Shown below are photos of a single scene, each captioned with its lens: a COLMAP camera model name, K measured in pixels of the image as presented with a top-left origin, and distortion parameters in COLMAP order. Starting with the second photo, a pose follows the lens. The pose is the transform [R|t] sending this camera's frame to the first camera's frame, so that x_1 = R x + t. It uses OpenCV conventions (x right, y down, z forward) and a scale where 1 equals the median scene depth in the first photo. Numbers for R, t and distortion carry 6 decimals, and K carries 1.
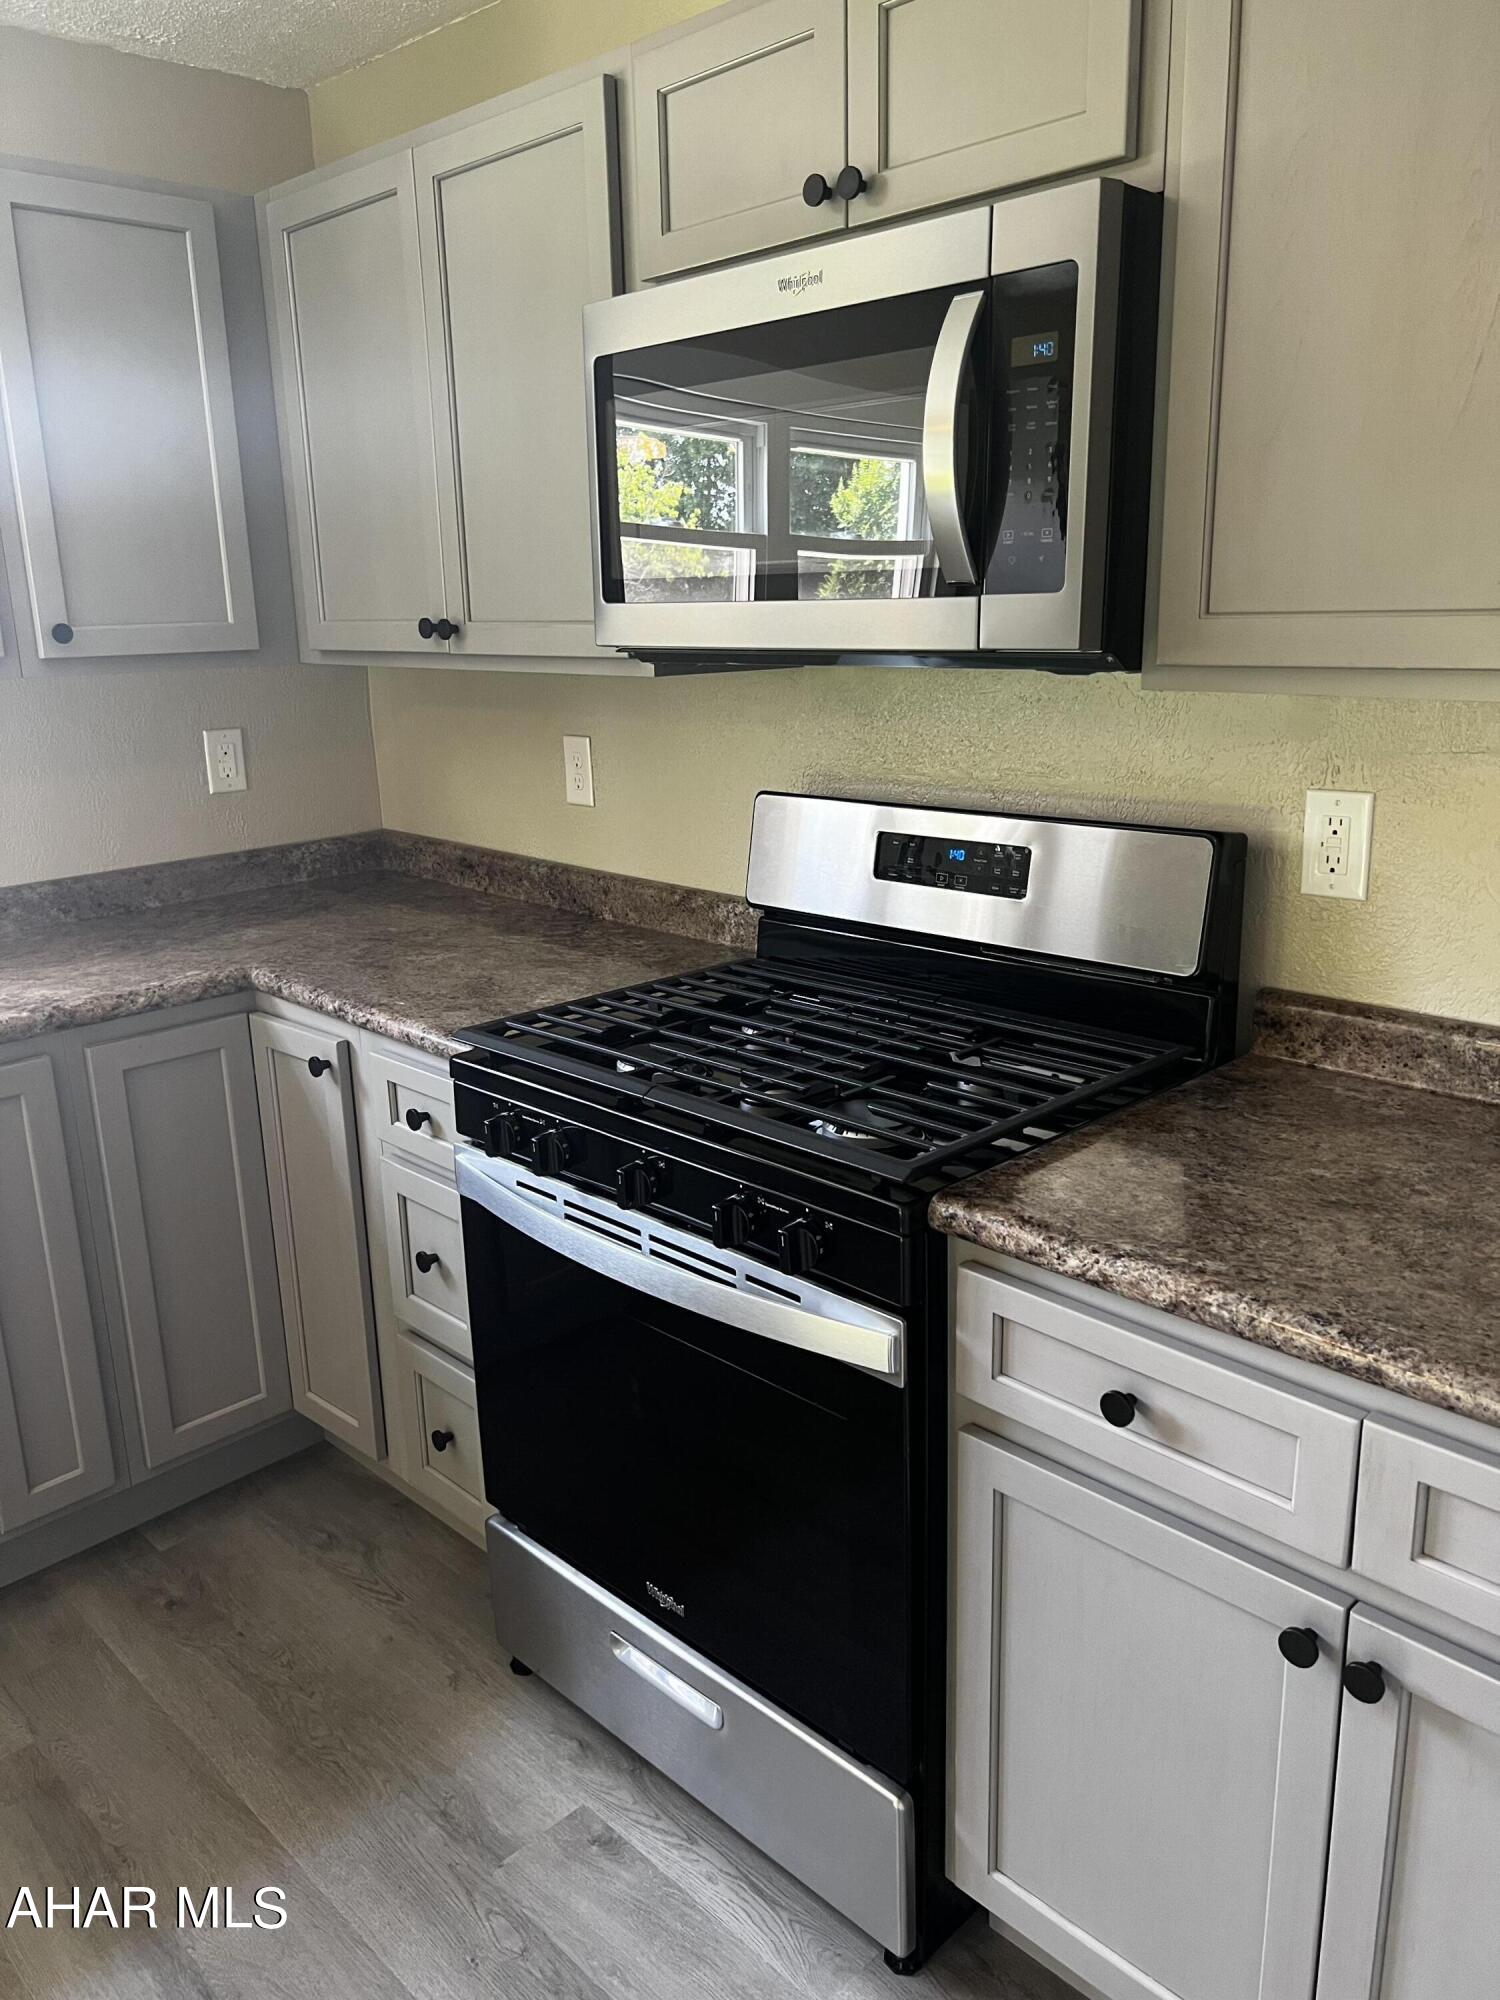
lens RADIAL K [[1517.0, 0, 747.7], [0, 1517.0, 1006.7], [0, 0, 1]] dist [0.070191, -0.076930]
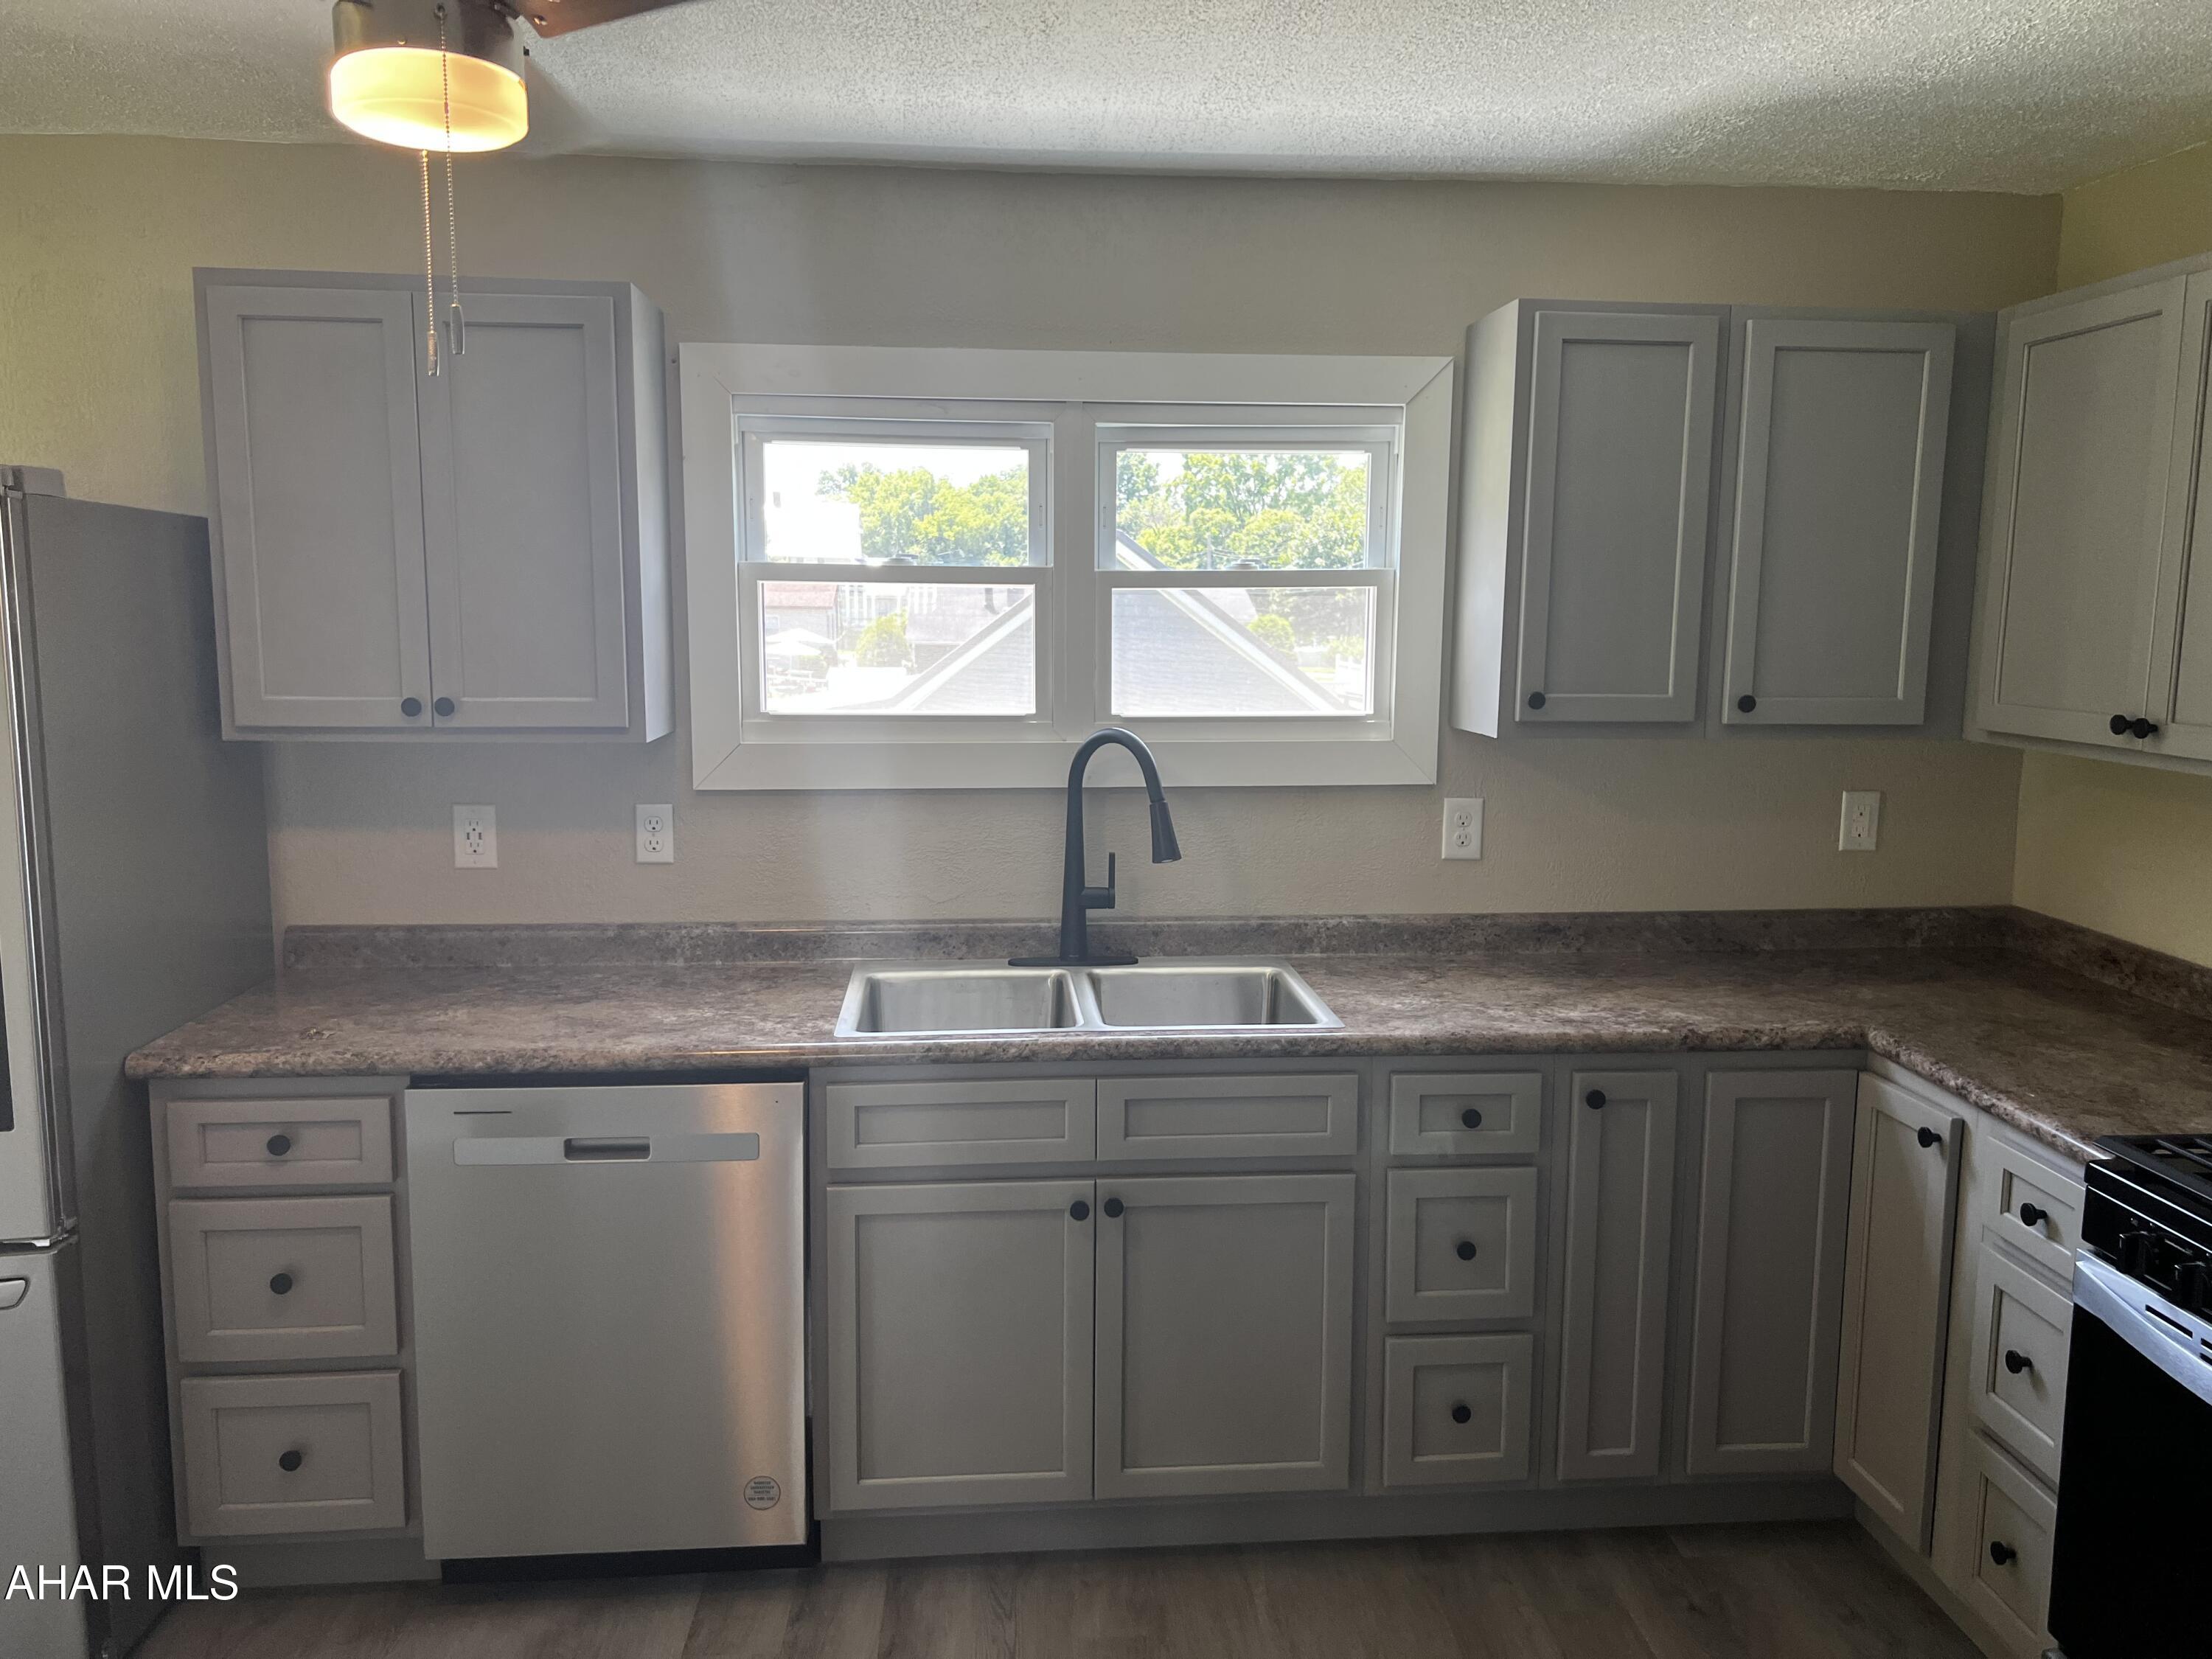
lens RADIAL K [[1656.0, 0, 1115.8], [0, 1656.0, 821.7], [0, 0, 1]] dist [0.069242, -0.090031]
pose [[0.761781, 0.117722, -0.637048, -0.006685], [-0.198109, 0.978575, -0.056065, 0.002772], [0.616800, 0.168914, 0.768782, -0.234127]]
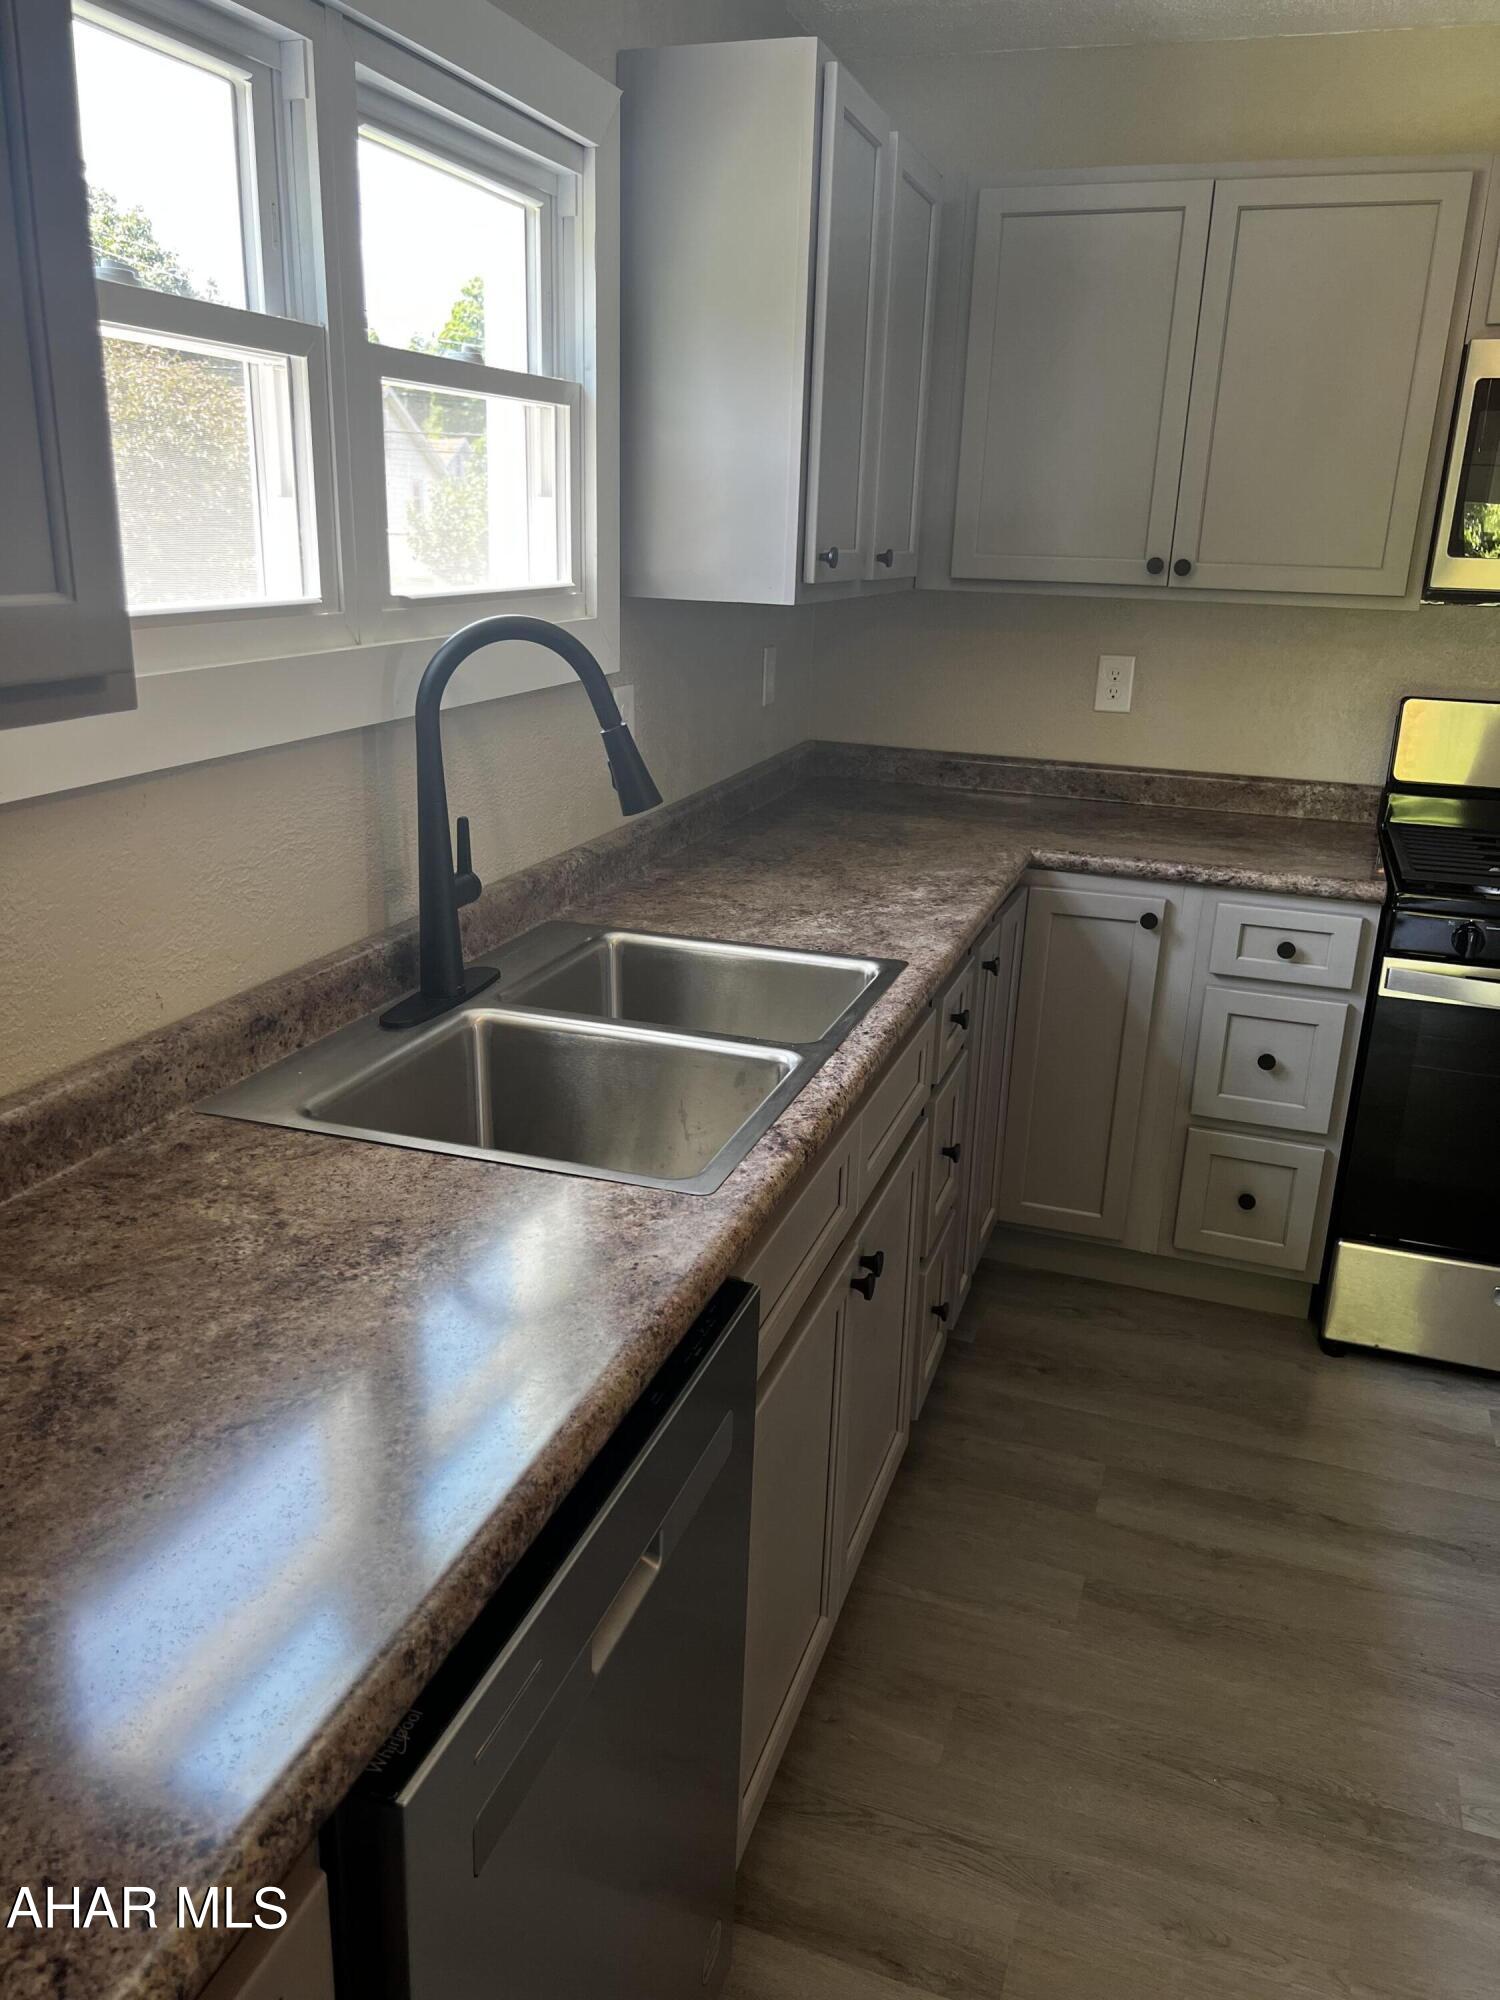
lens RADIAL K [[1517.0, 0, 747.7], [0, 1517.0, 1006.7], [0, 0, 1]] dist [0.070191, -0.076930]
pose [[0.897239, -0.081291, 0.433997, -1.138146], [0.063003, 0.996419, 0.056386, 0.018424], [-0.437027, -0.023249, 0.899148, 0.023168]]
